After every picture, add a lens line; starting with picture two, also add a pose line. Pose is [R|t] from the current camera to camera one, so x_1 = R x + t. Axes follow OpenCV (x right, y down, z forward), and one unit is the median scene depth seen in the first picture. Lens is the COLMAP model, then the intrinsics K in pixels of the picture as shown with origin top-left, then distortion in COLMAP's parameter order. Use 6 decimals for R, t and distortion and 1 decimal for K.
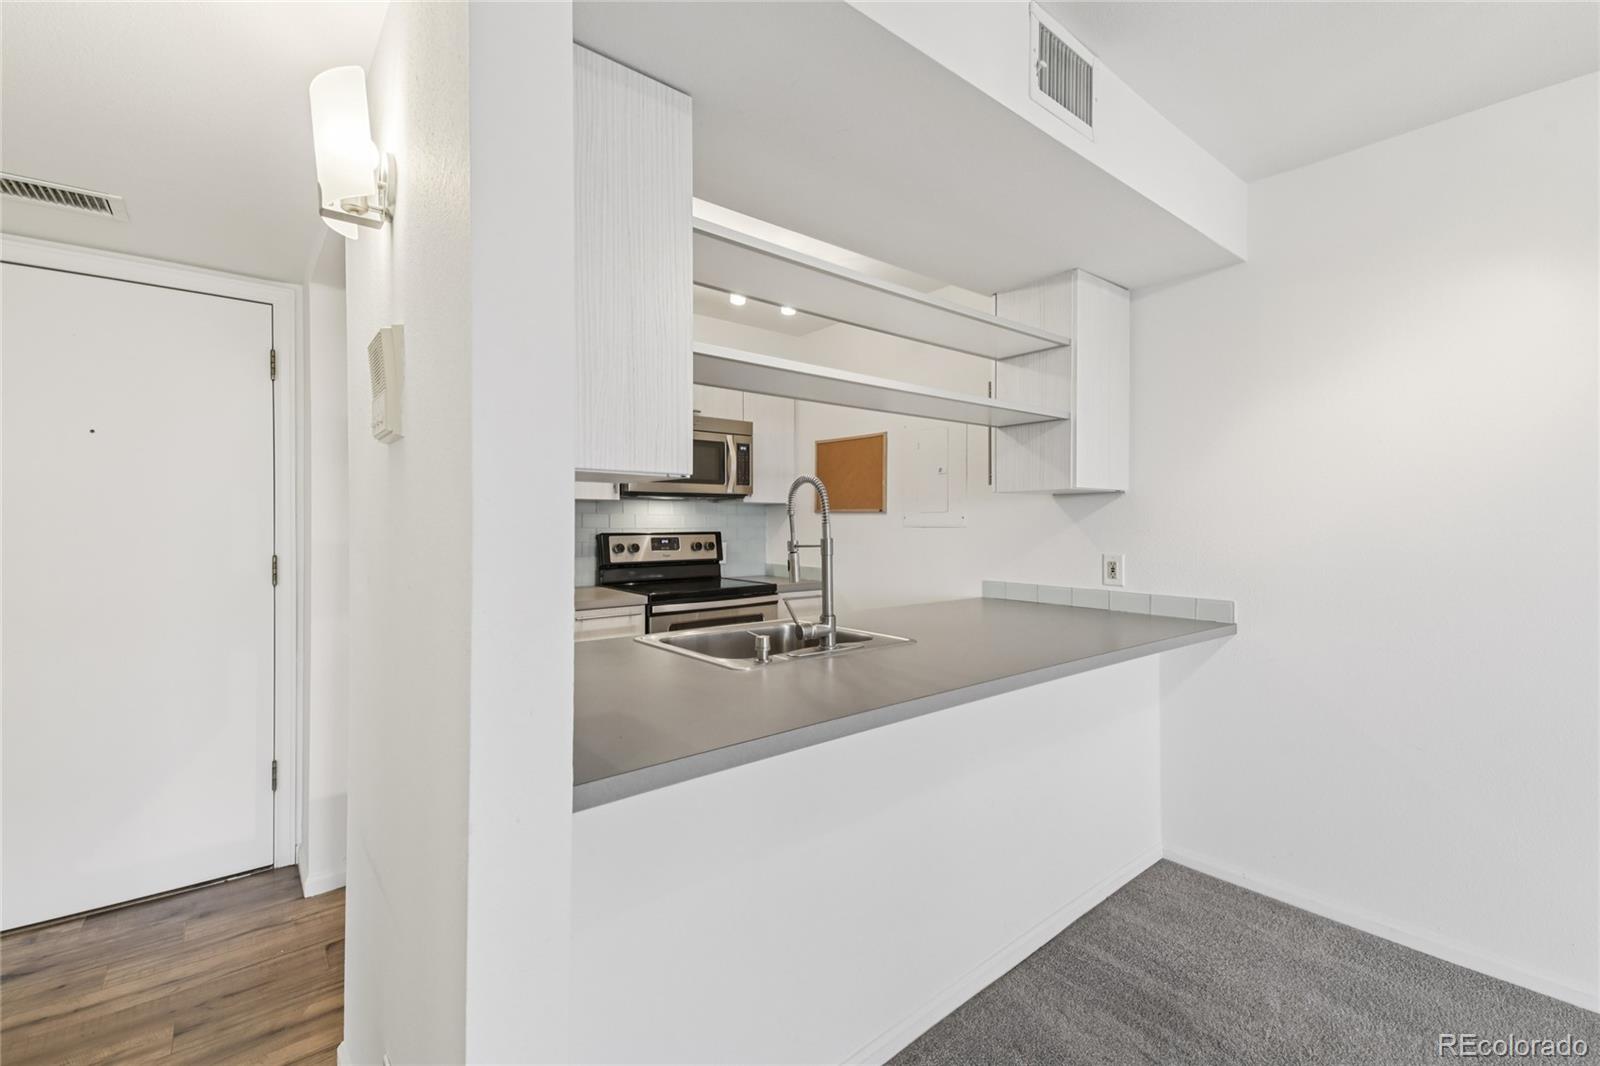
lens RADIAL K [[678.7, 0, 792.3], [0, 678.7, 532.7], [0, 0, 1]] dist [0.029990, -0.010304]
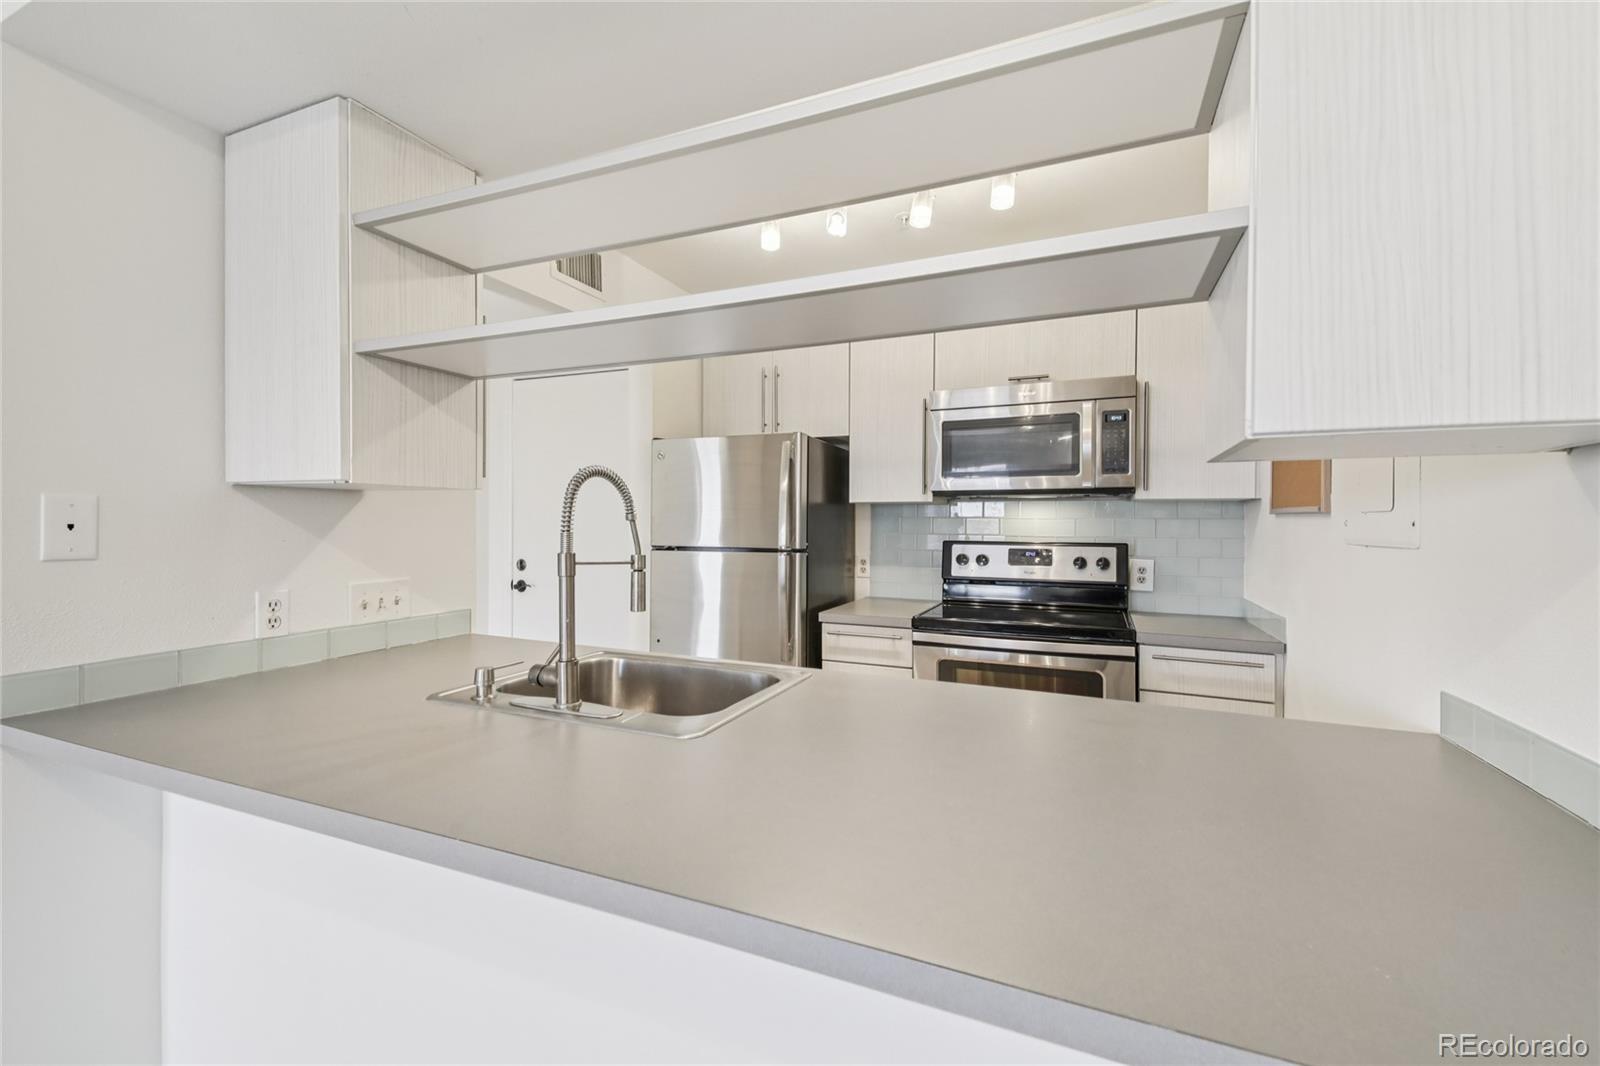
lens RADIAL K [[678.7, 0, 795.1], [0, 678.7, 522.8], [0, 0, 1]] dist [0.029990, -0.010304]
pose [[0.467281, 0.001339, -0.884108, 0.385444], [-0.021007, 0.999733, -0.009589, -0.009317], [0.883859, 0.023053, 0.467185, 0.429393]]
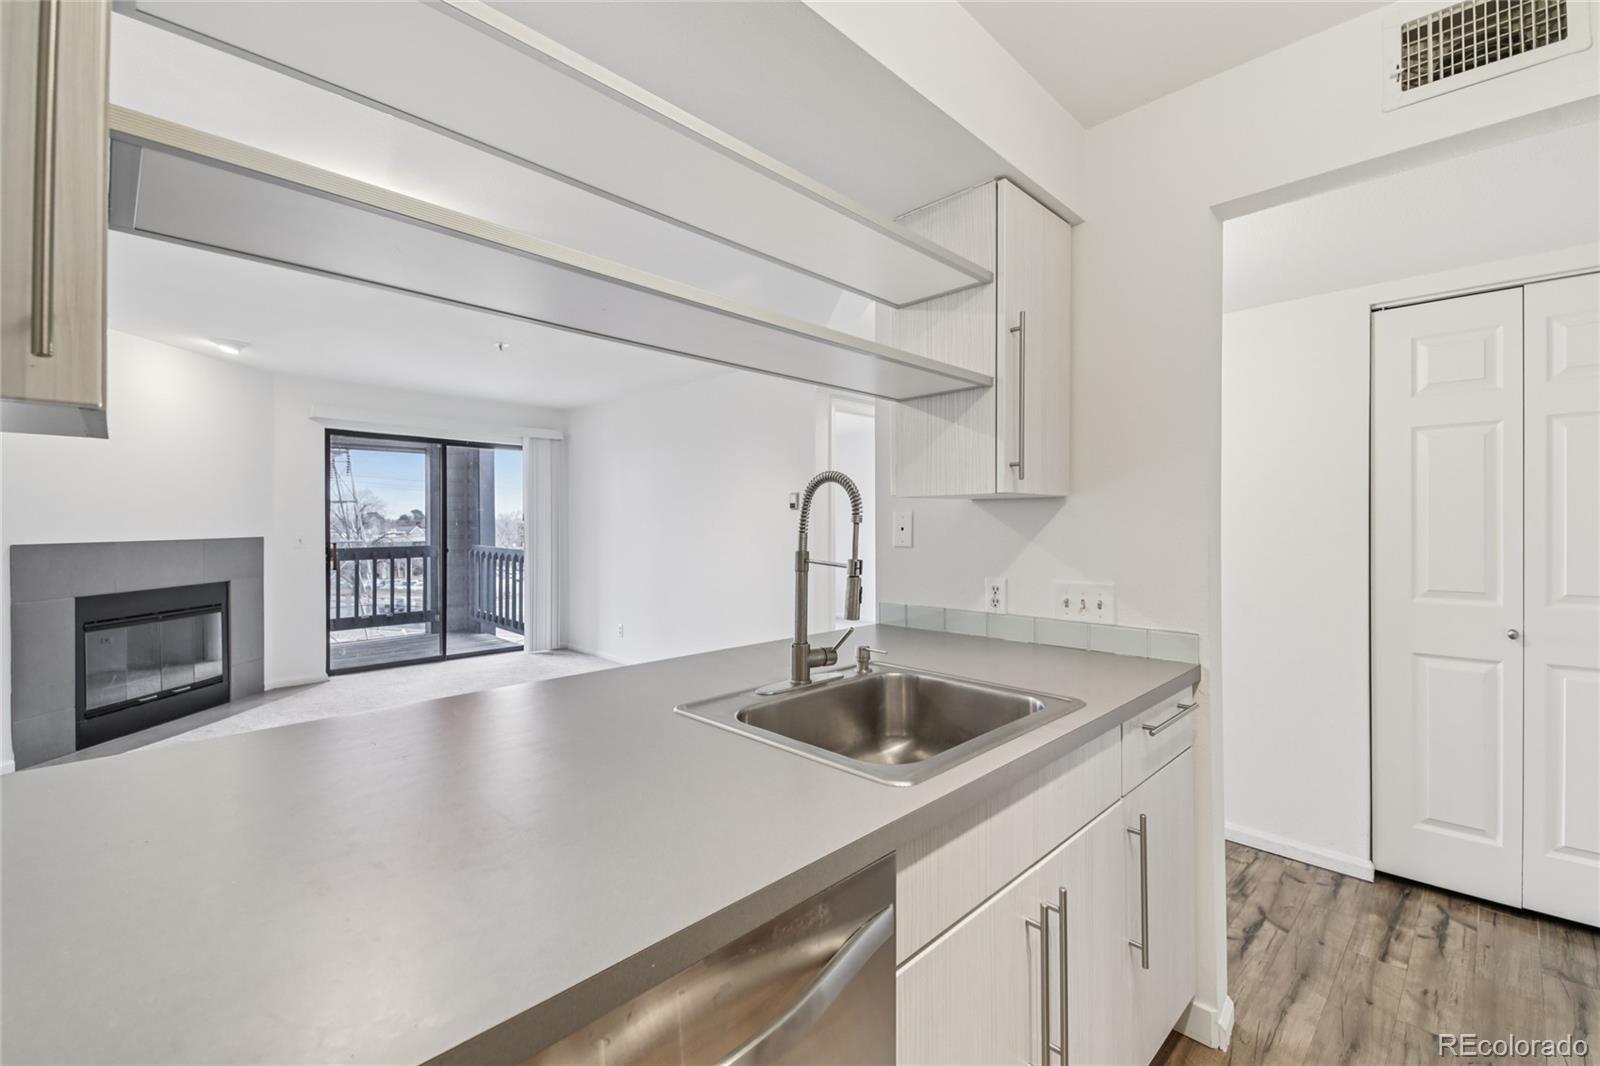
lens RADIAL K [[678.7, 0, 784.2], [0, 678.7, 521.1], [0, 0, 1]] dist [0.029990, -0.010304]
pose [[-0.994921, -0.000645, -0.100654, 0.077115], [-0.001691, 0.999945, 0.010308, -0.016806], [0.100642, 0.010426, -0.994868, 0.886779]]
